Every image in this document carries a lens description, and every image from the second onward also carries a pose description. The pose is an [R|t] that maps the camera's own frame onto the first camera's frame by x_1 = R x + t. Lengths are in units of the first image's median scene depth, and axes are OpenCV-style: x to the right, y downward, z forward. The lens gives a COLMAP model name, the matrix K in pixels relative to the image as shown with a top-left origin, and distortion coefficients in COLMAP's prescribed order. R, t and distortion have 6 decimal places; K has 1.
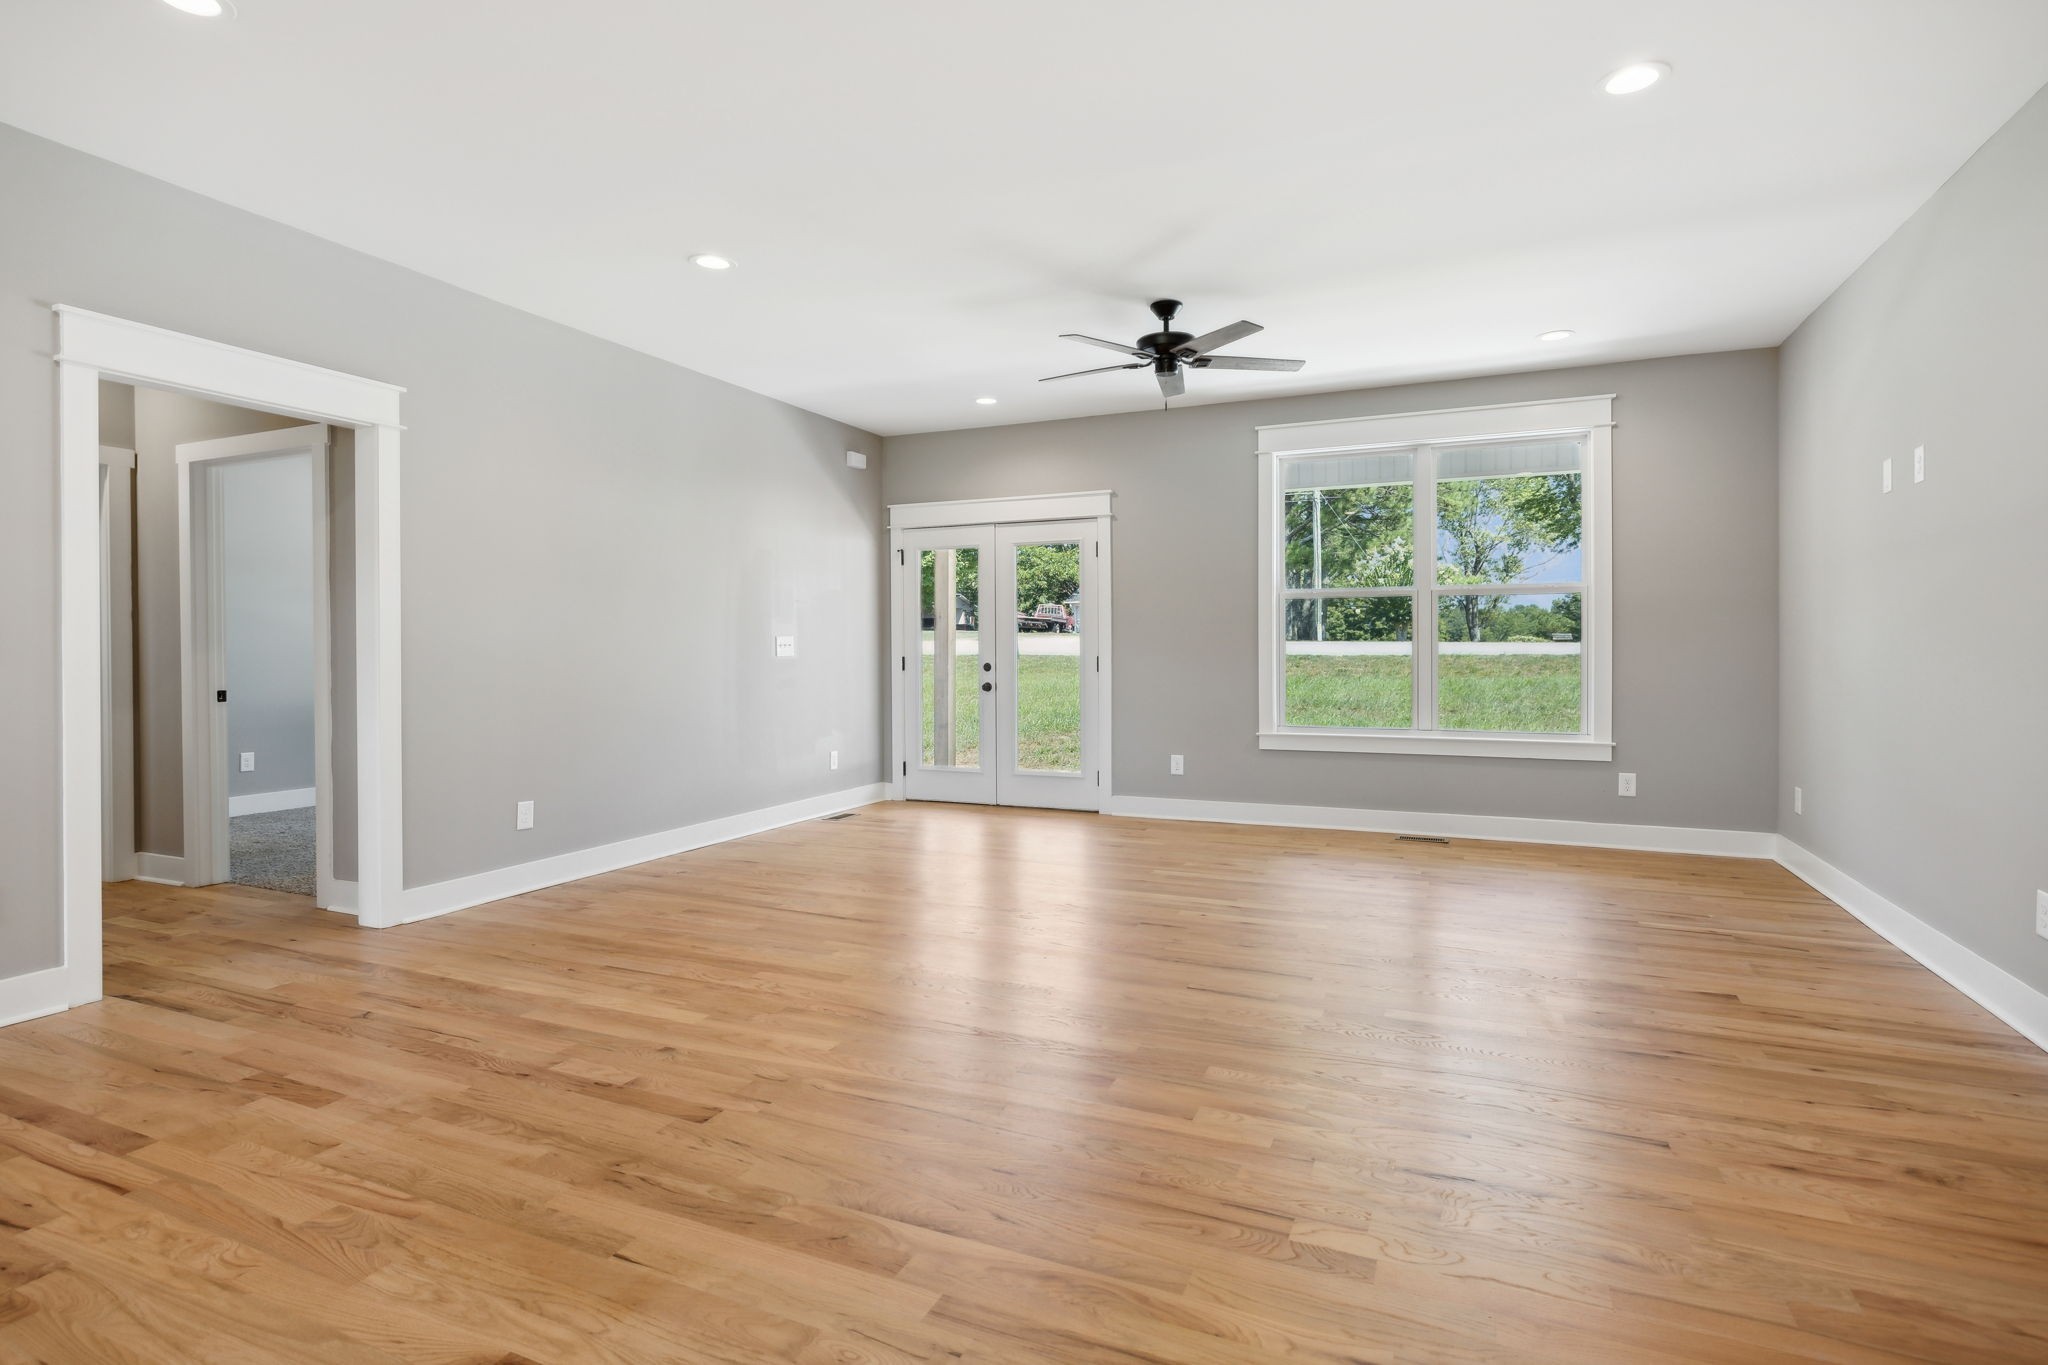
lens RADIAL K [[1025.1, 0, 1021.3], [0, 1025.1, 655.0], [0, 0, 1]] dist [0.000304, 0.000360]
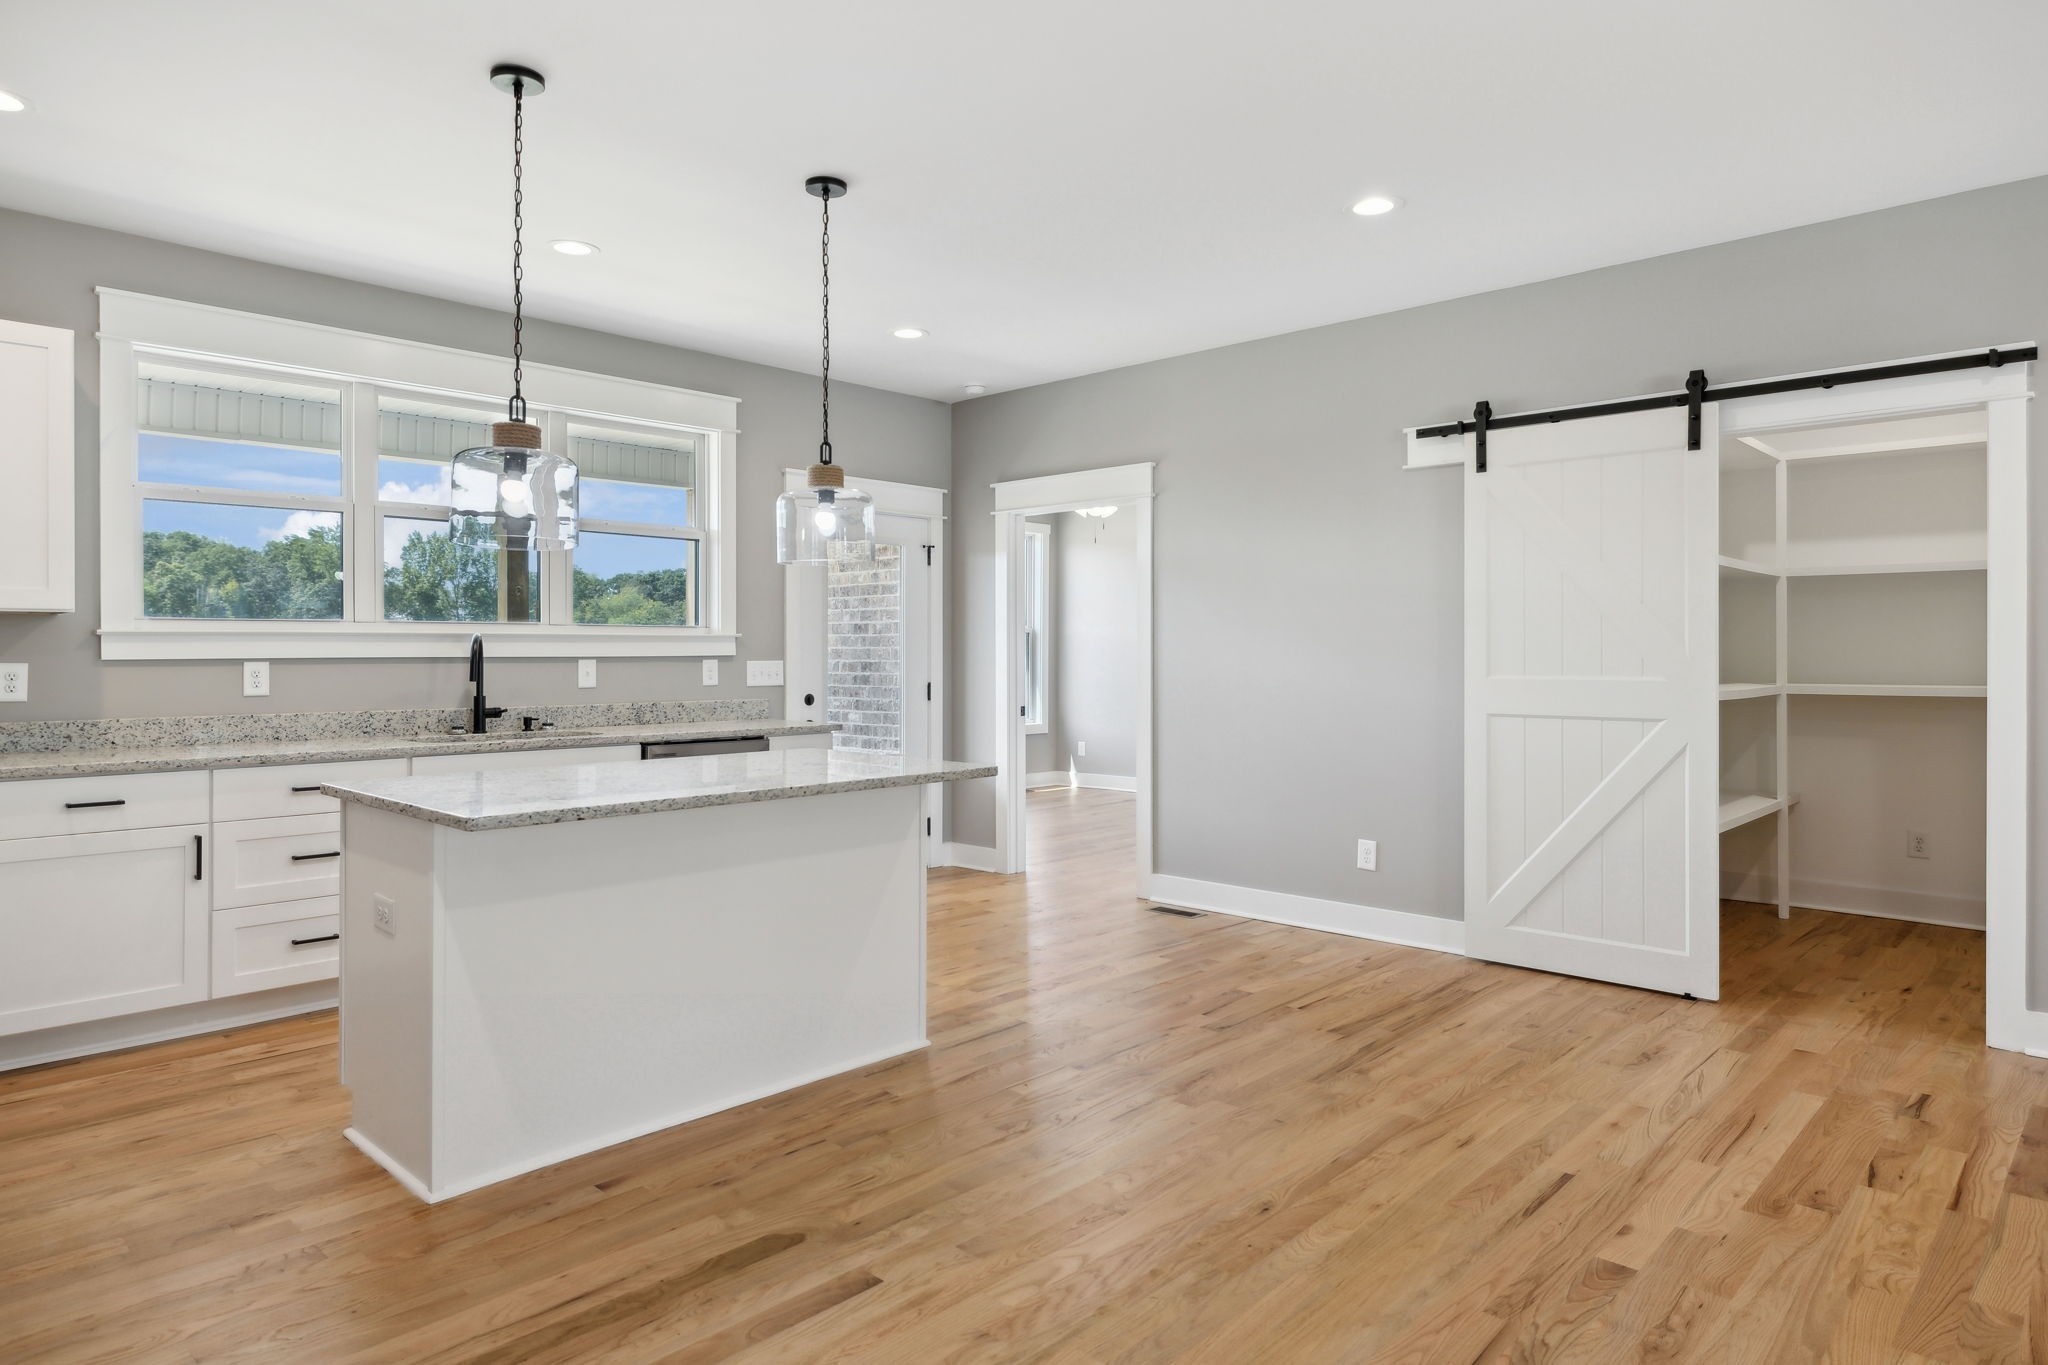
lens RADIAL K [[1200.1, 0, 1018.1], [0, 1200.1, 646.6], [0, 0, 1]] dist [-0.001546, -0.000237]
pose [[-0.335054, -0.004882, -0.942186, 0.468426], [-0.003879, 0.999985, -0.003802, -0.042938], [0.942191, 0.002381, -0.335068, 0.359149]]
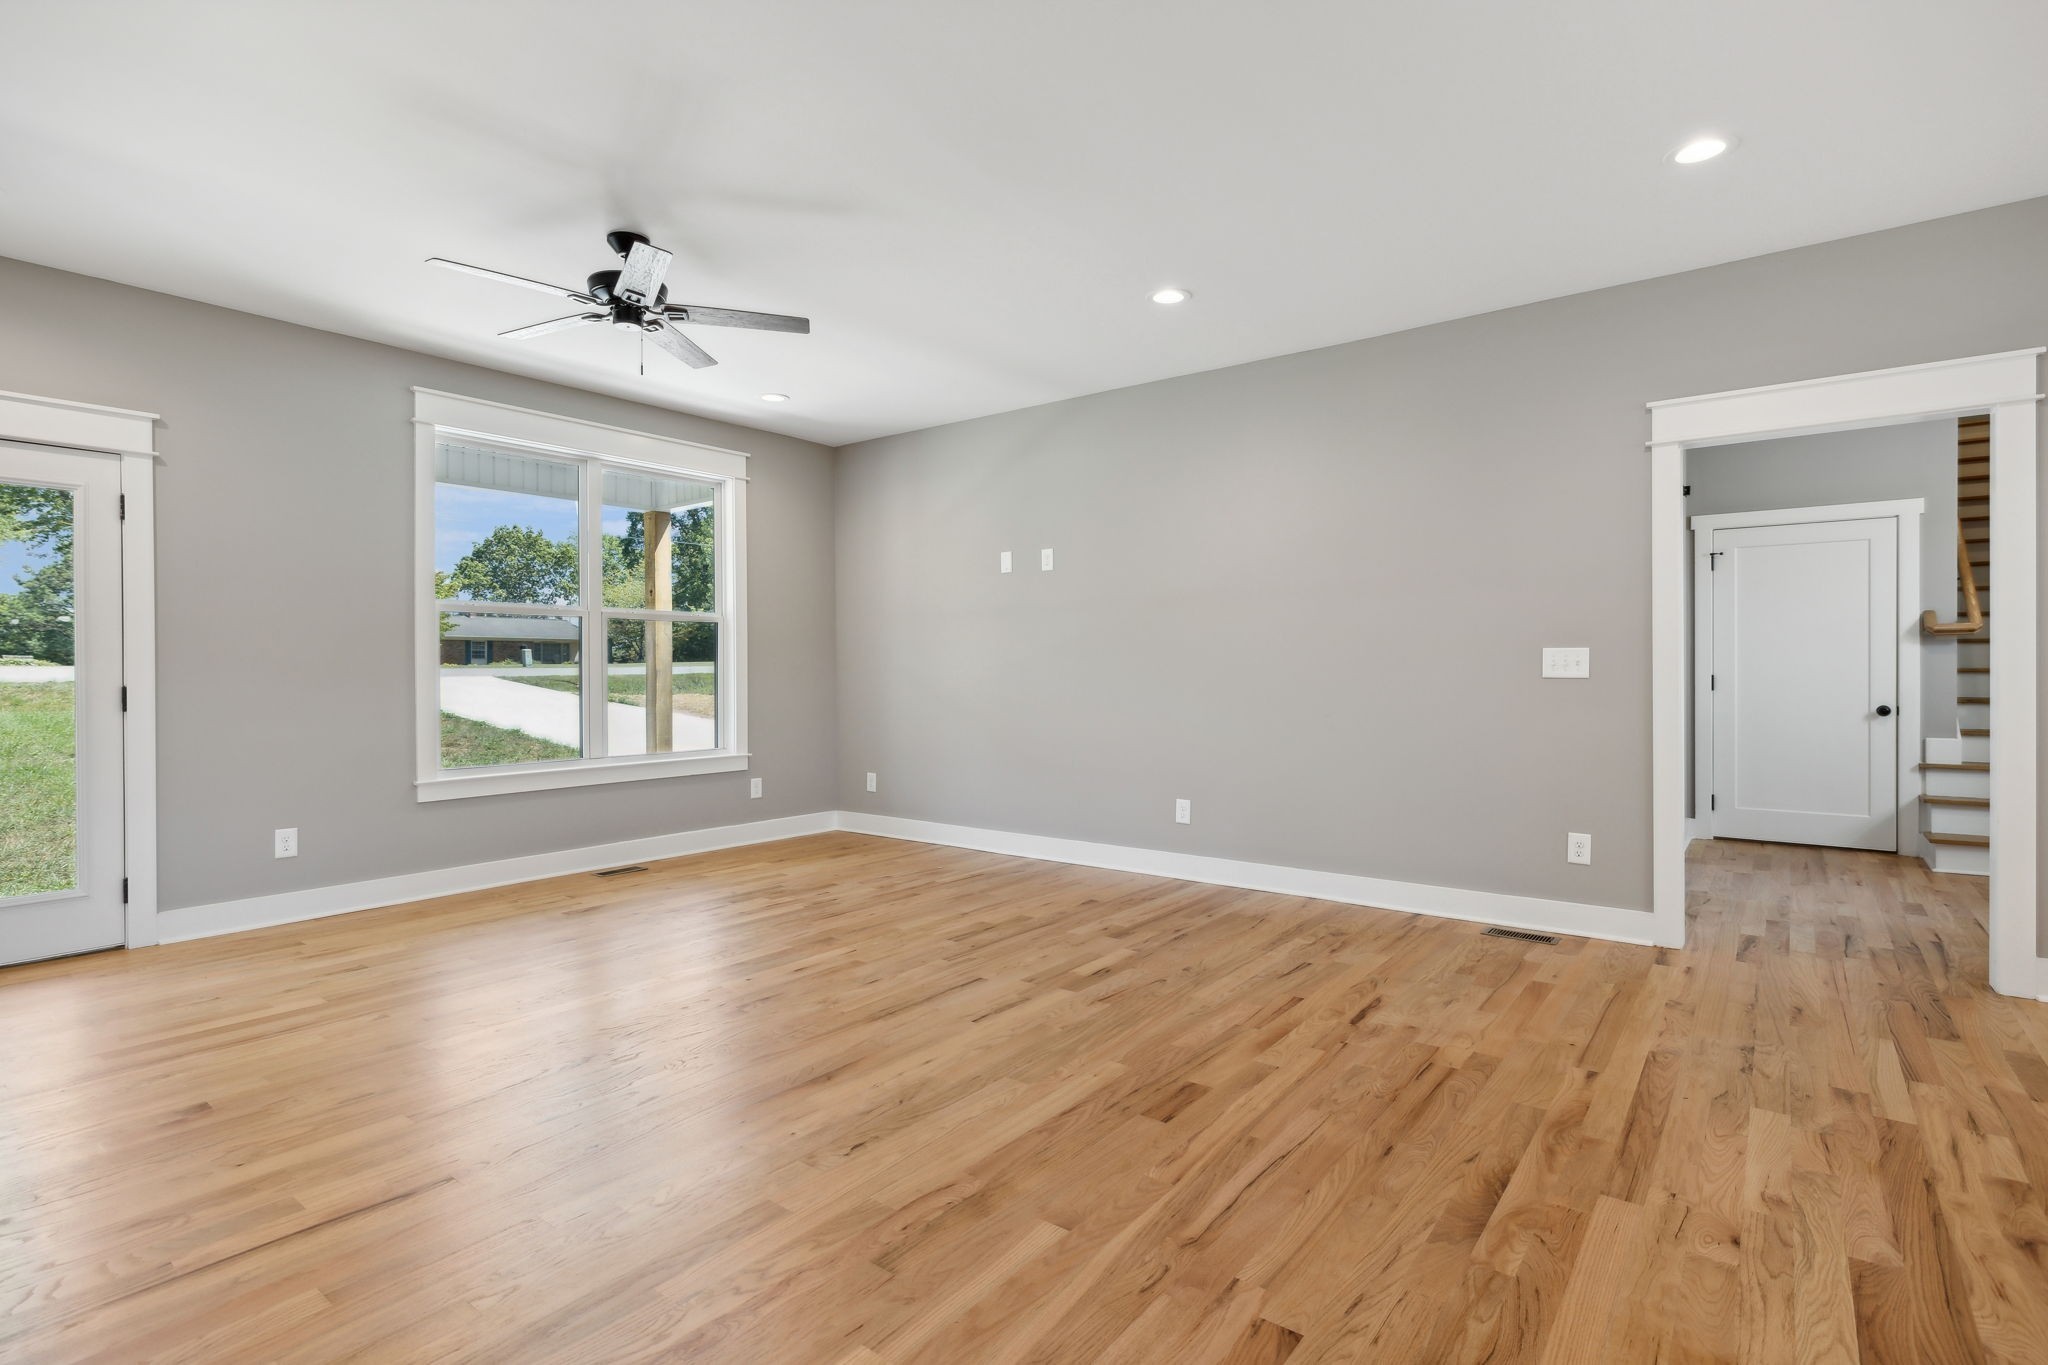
lens RADIAL K [[983.4, 0, 1024.2], [0, 983.4, 671.7], [0, 0, 1]] dist [-0.002335, -0.000562]
pose [[0.238667, 0.000101, 0.971102, -0.851629], [0.007248, 0.999972, -0.001885, -0.005564], [-0.971075, 0.007488, 0.238659, 0.850078]]
